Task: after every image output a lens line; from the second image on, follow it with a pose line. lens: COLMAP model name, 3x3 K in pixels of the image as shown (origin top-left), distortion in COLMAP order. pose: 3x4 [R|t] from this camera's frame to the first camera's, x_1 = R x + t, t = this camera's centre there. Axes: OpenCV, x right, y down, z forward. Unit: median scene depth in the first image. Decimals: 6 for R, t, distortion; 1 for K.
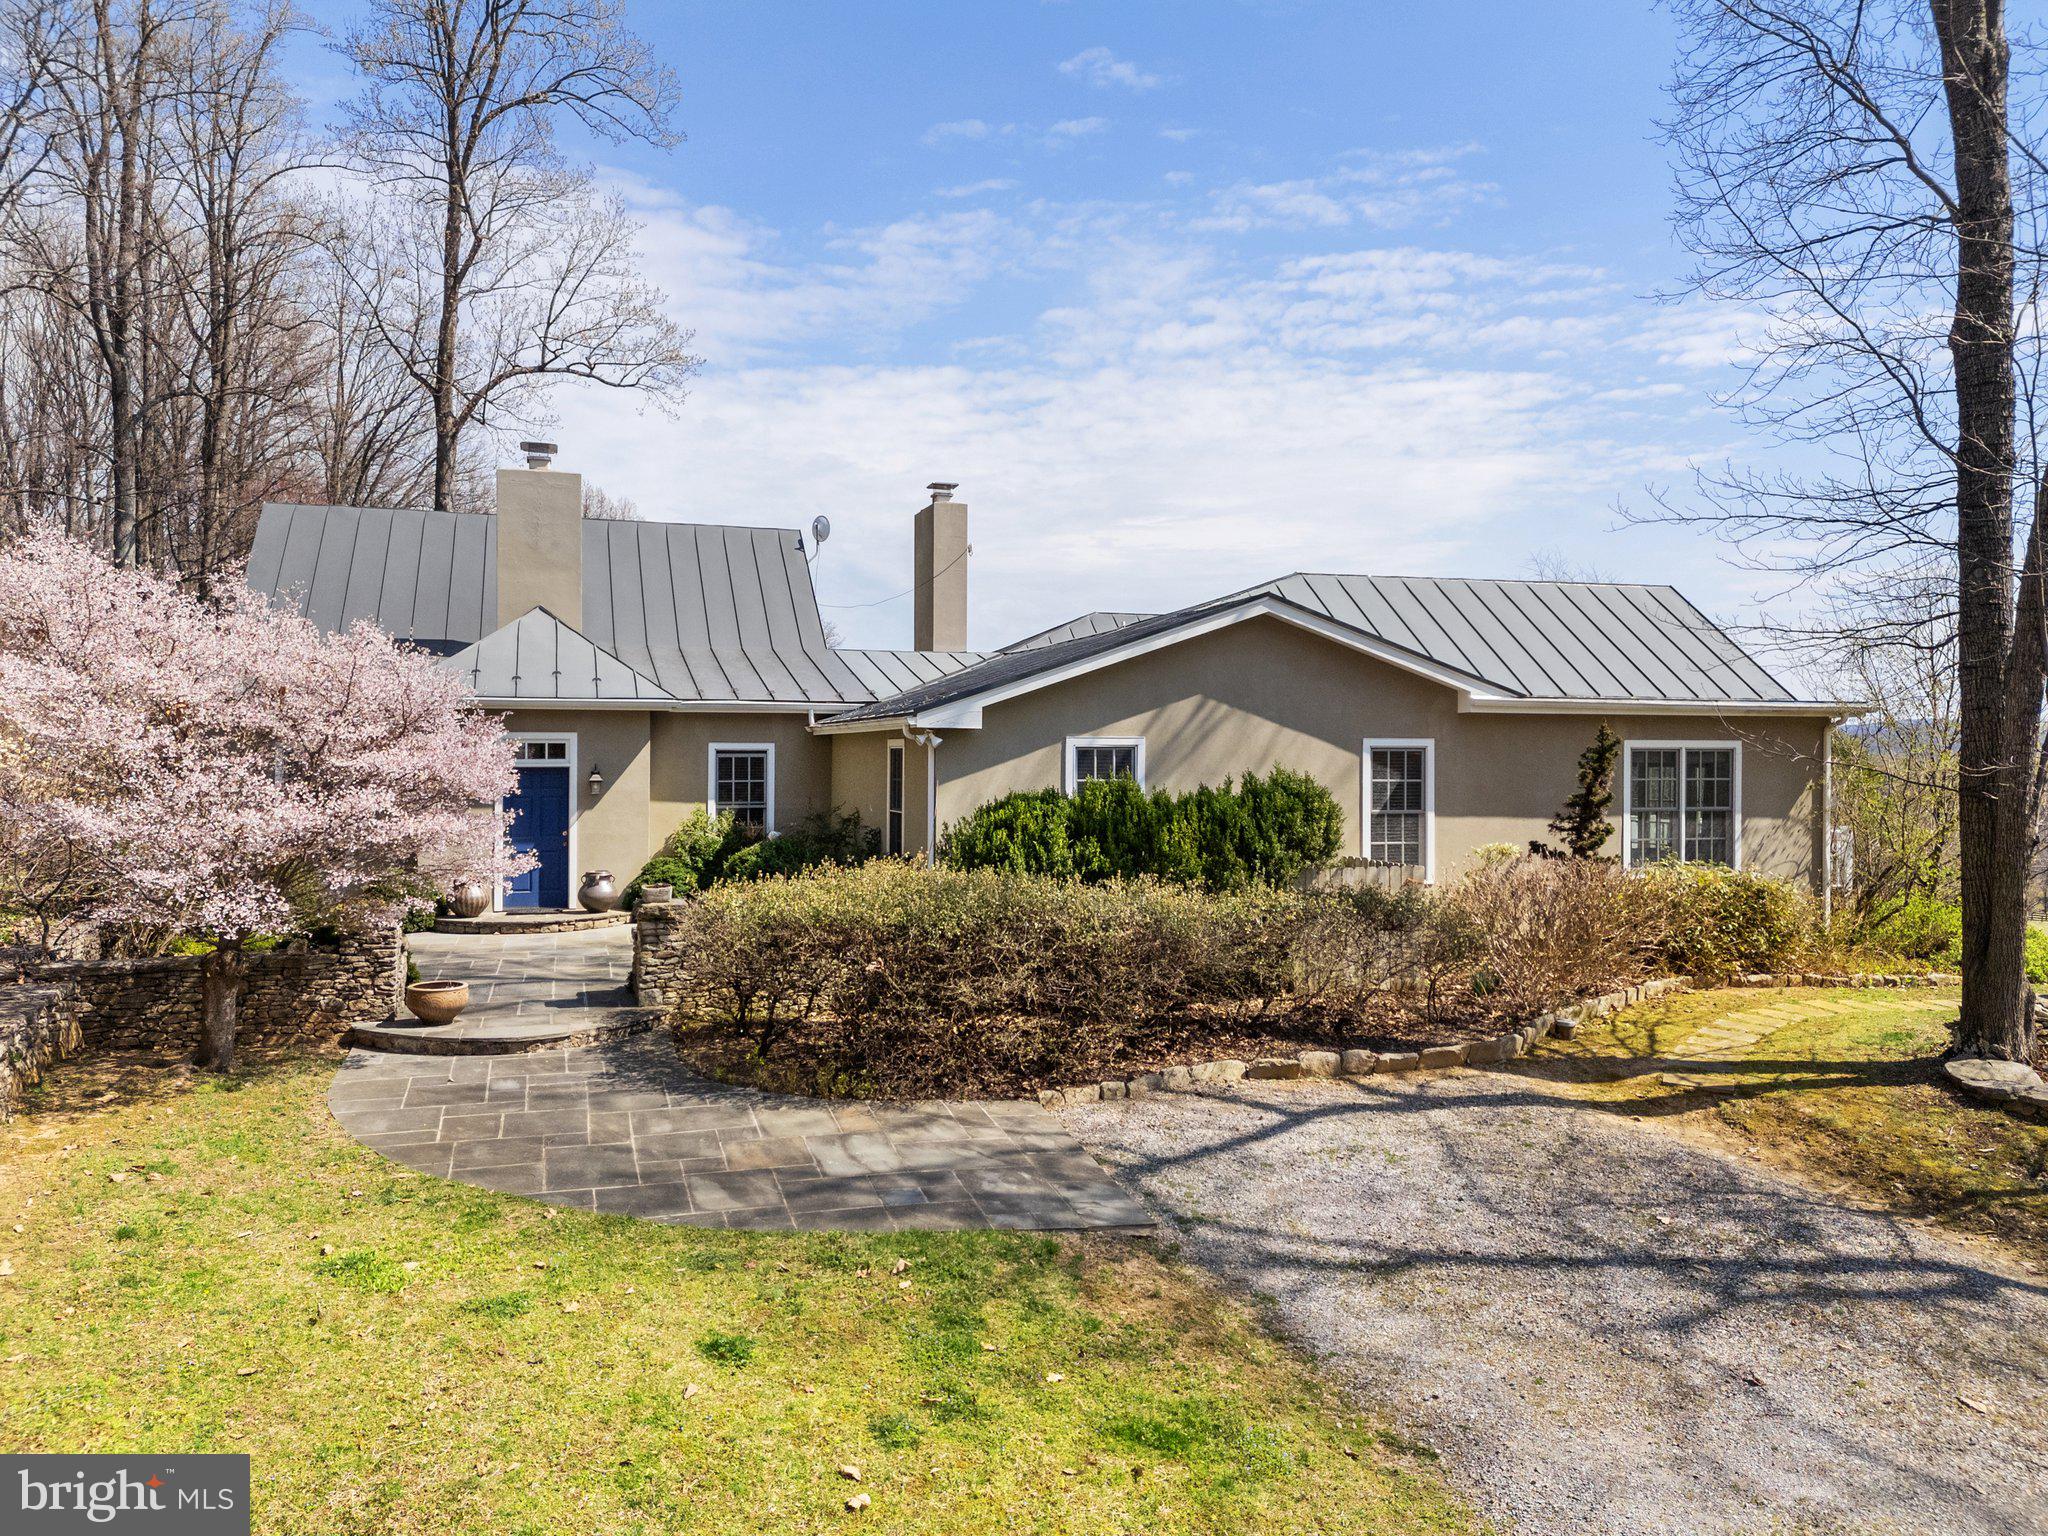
lens RADIAL K [[1539.9, 0, 1037.9], [0, 1539.9, 694.5], [0, 0, 1]] dist [0.062447, -0.066260]
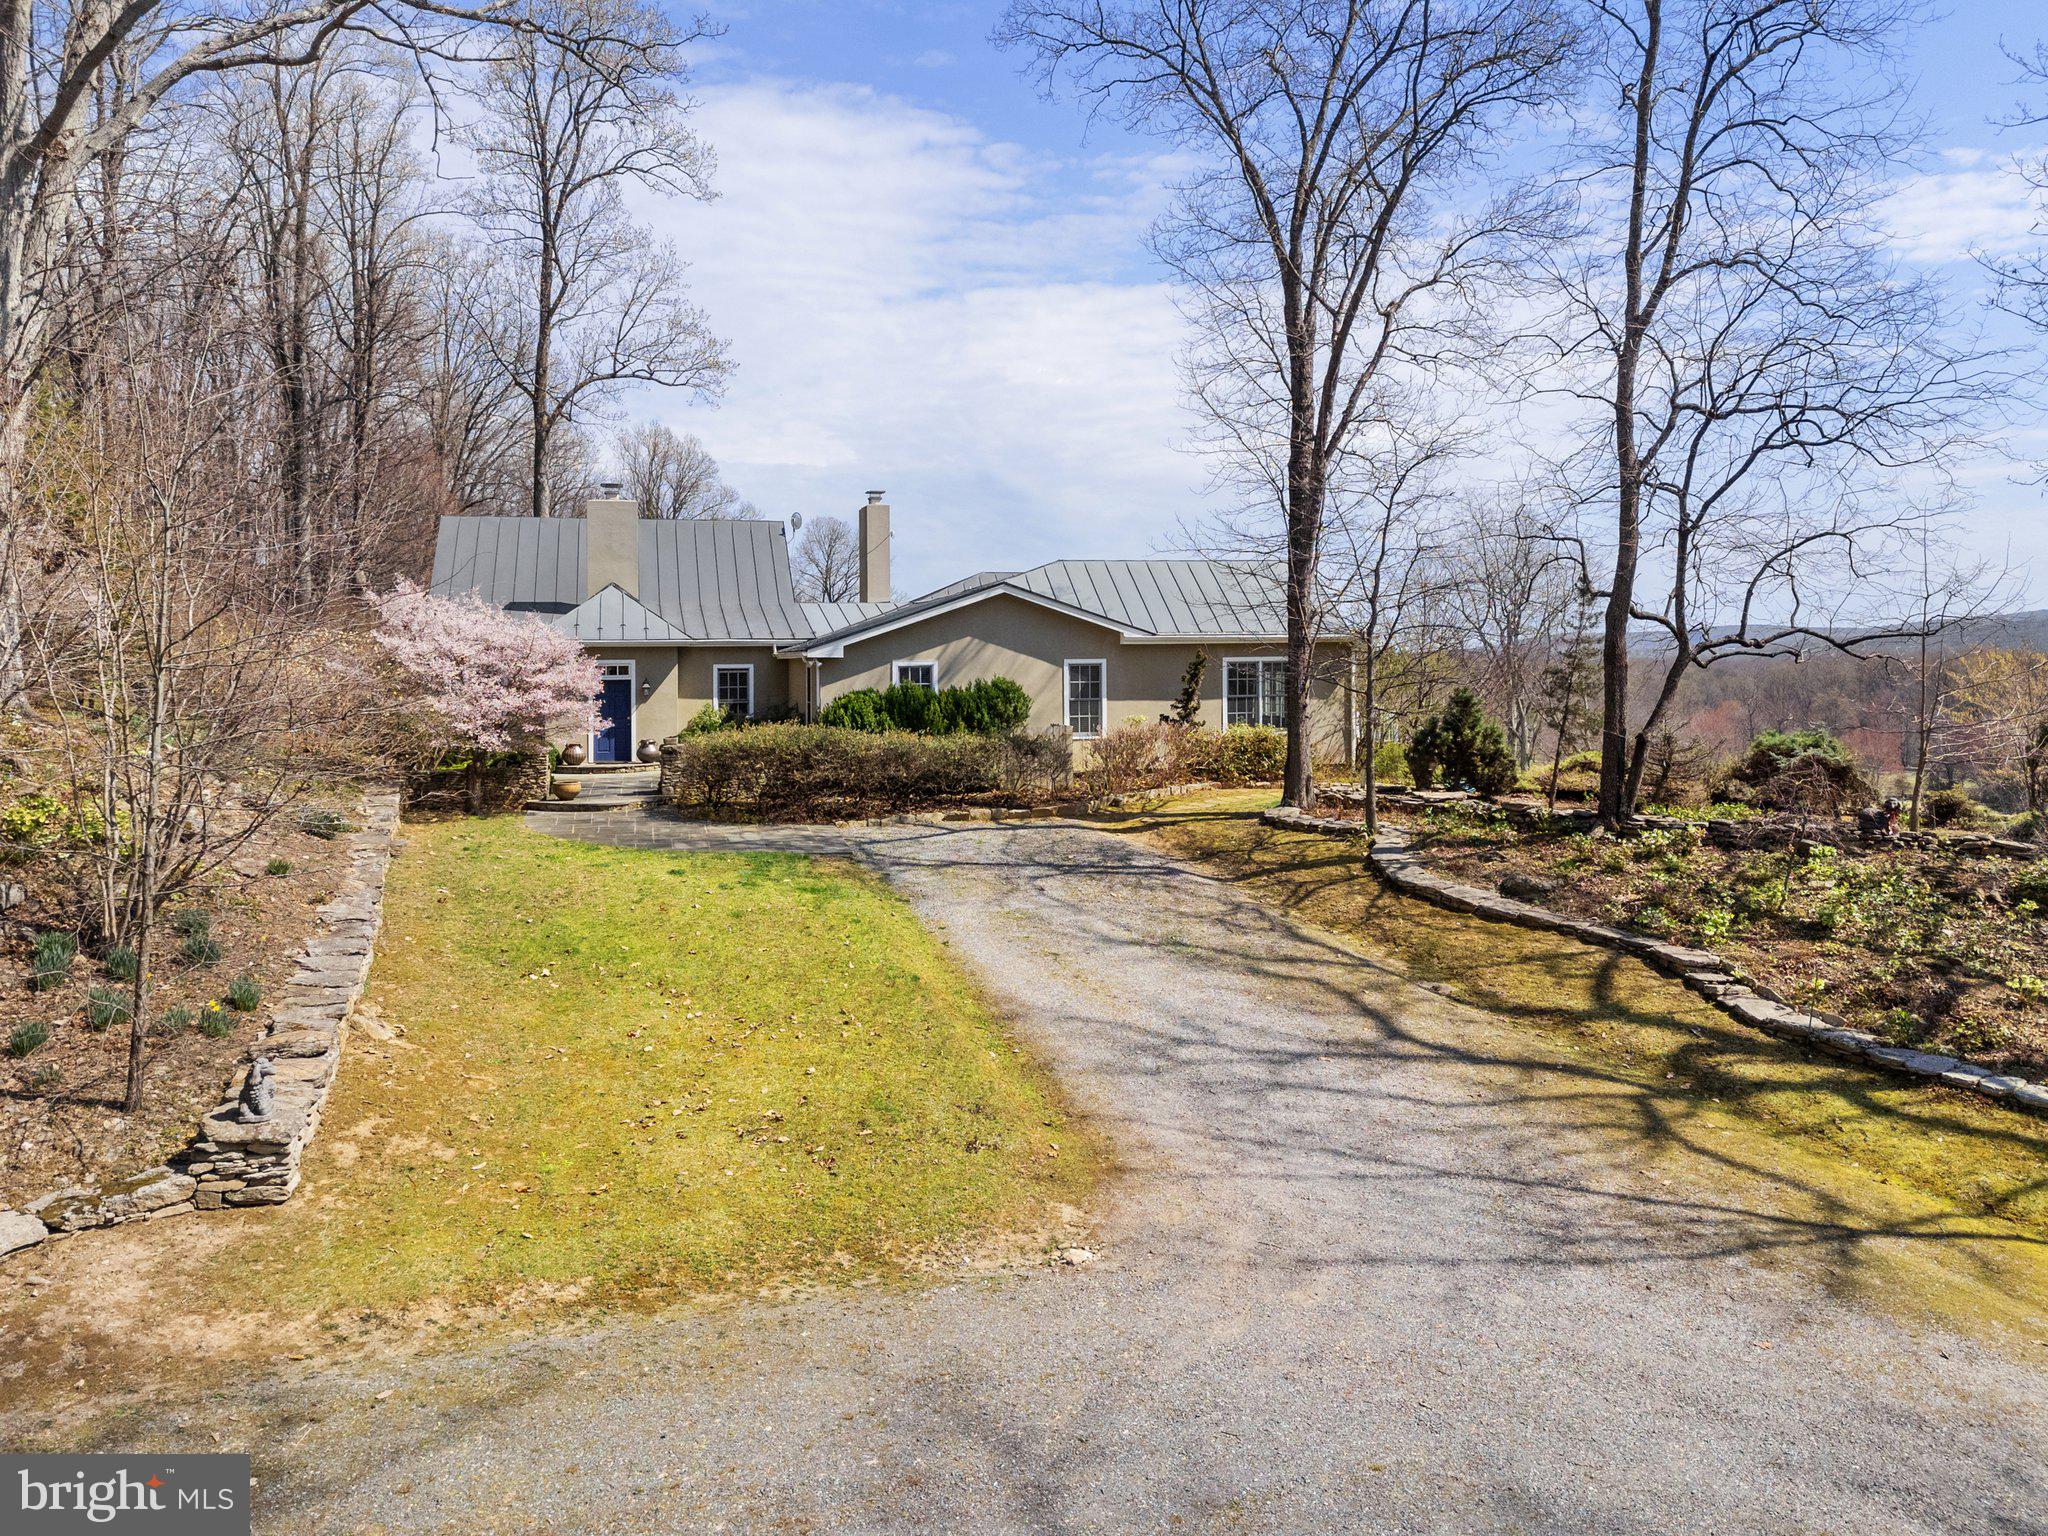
lens RADIAL K [[1532.5, 0, 1137.2], [0, 1532.5, 606.0], [0, 0, 1]] dist [0.002011, 0.000108]
pose [[0.999803, -0.011018, 0.016480, 0.238625], [0.010953, 0.999932, 0.004028, -0.036473], [-0.016523, -0.003846, 0.999856, -0.730166]]
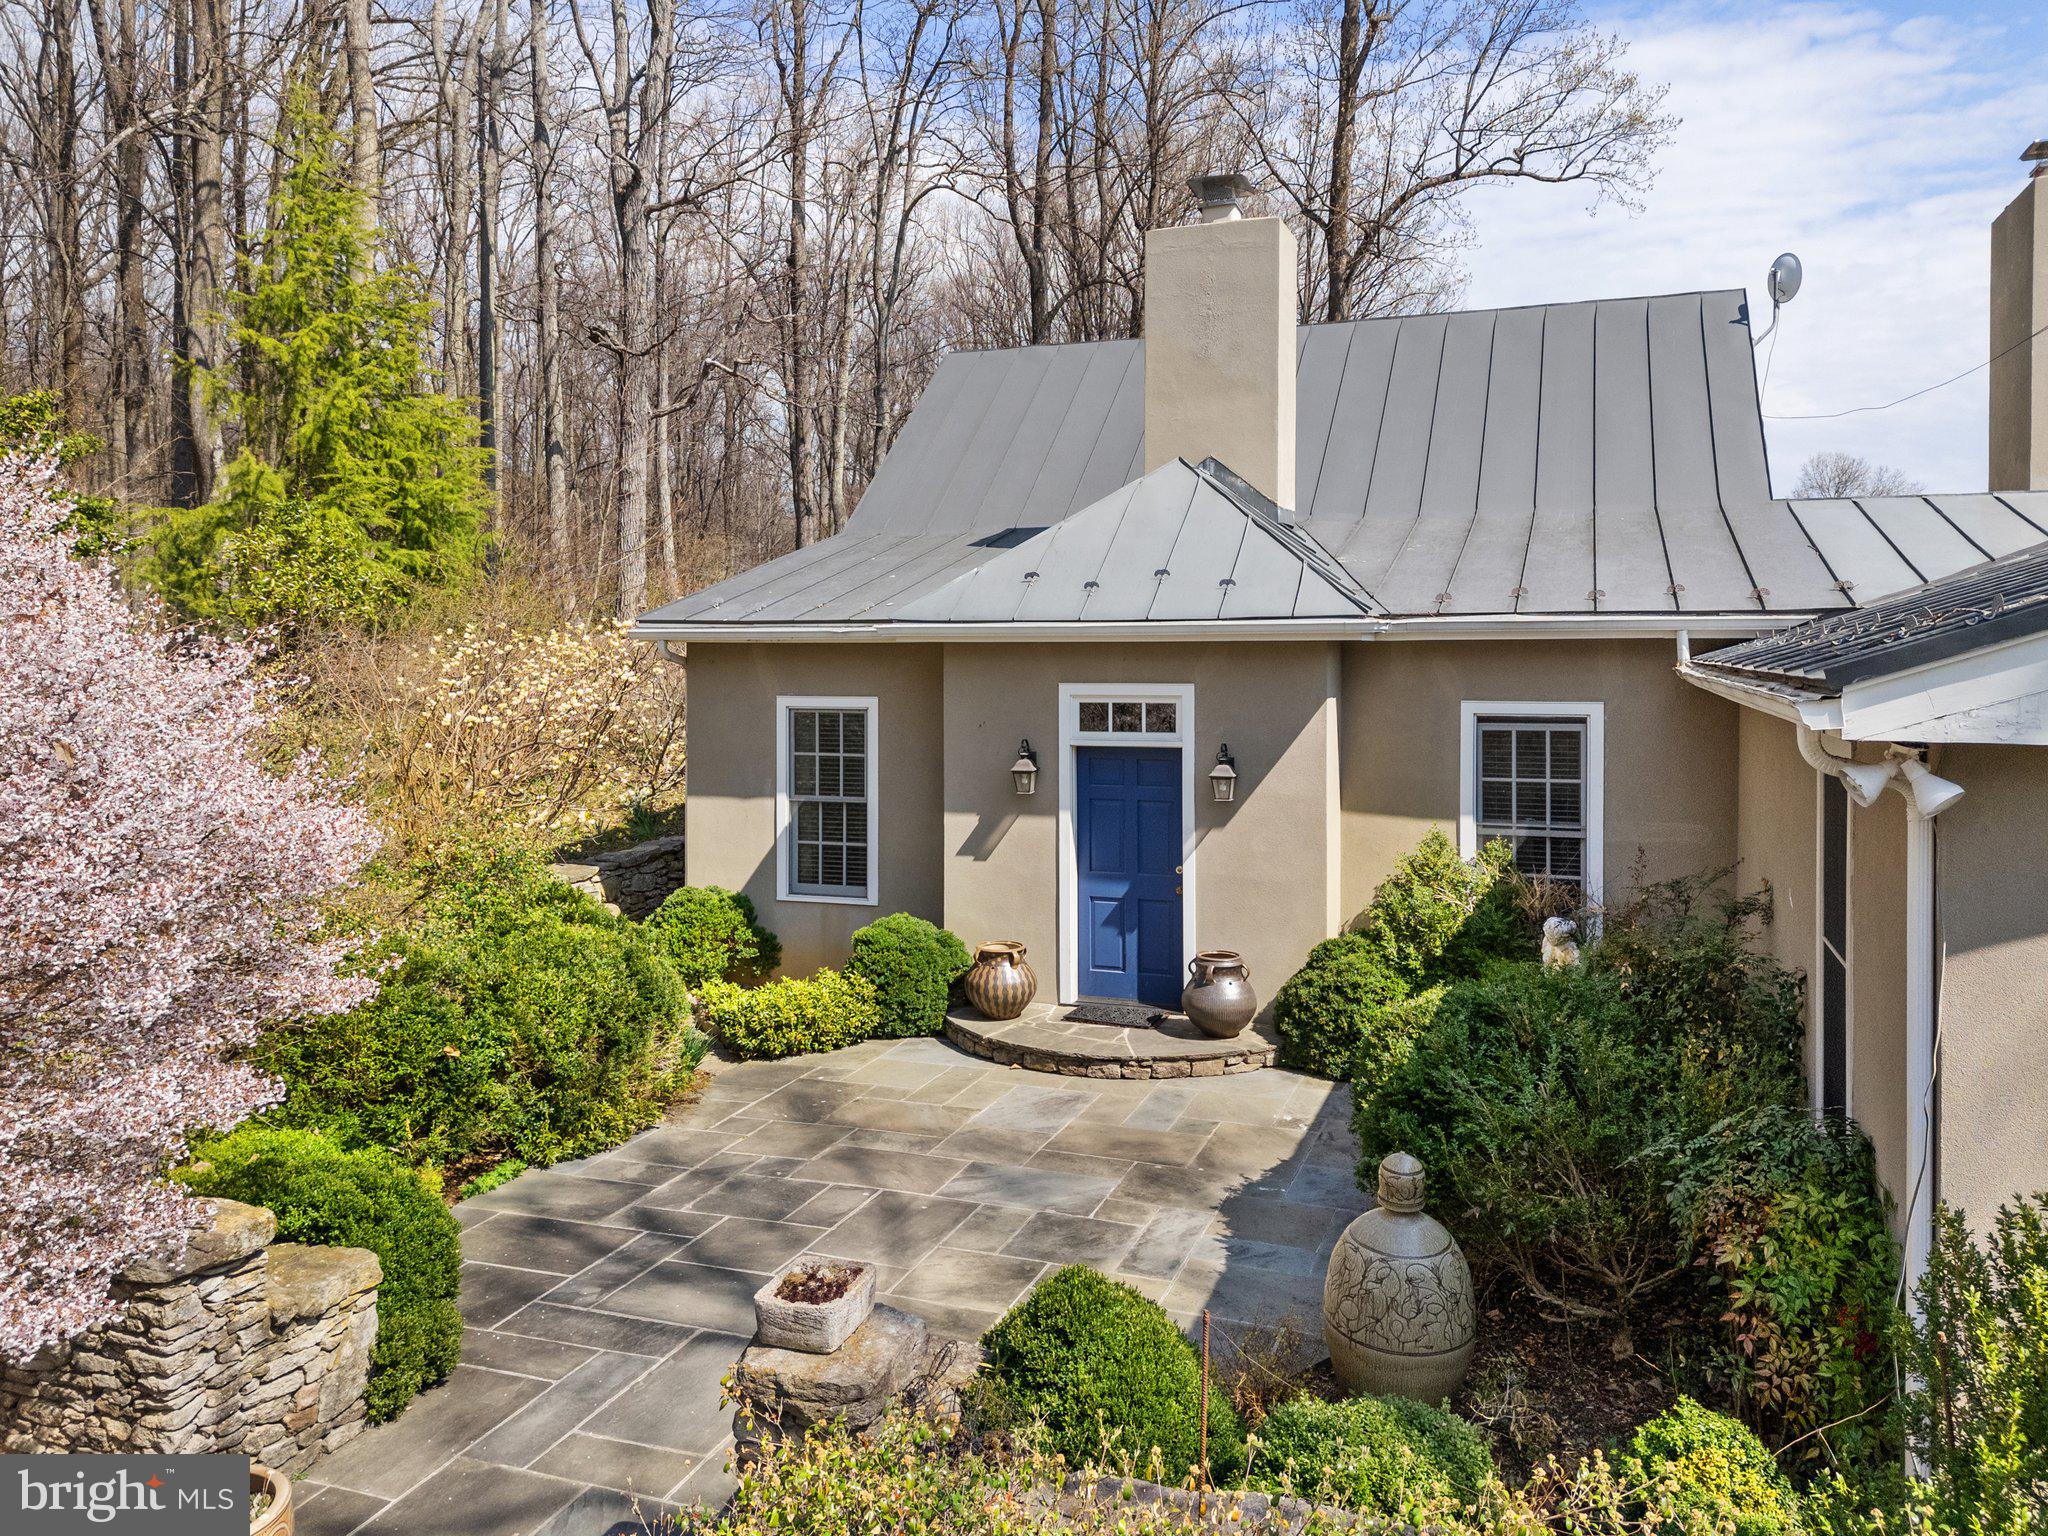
lens RADIAL K [[1539.9, 0, 1037.9], [0, 1539.9, 694.5], [0, 0, 1]] dist [0.062447, -0.066260]
pose [[0.794299, 0.012189, -0.607405, -0.022253], [0.029584, 0.997837, 0.058710, -0.003950], [0.606807, -0.064602, 0.792220, 0.564897]]
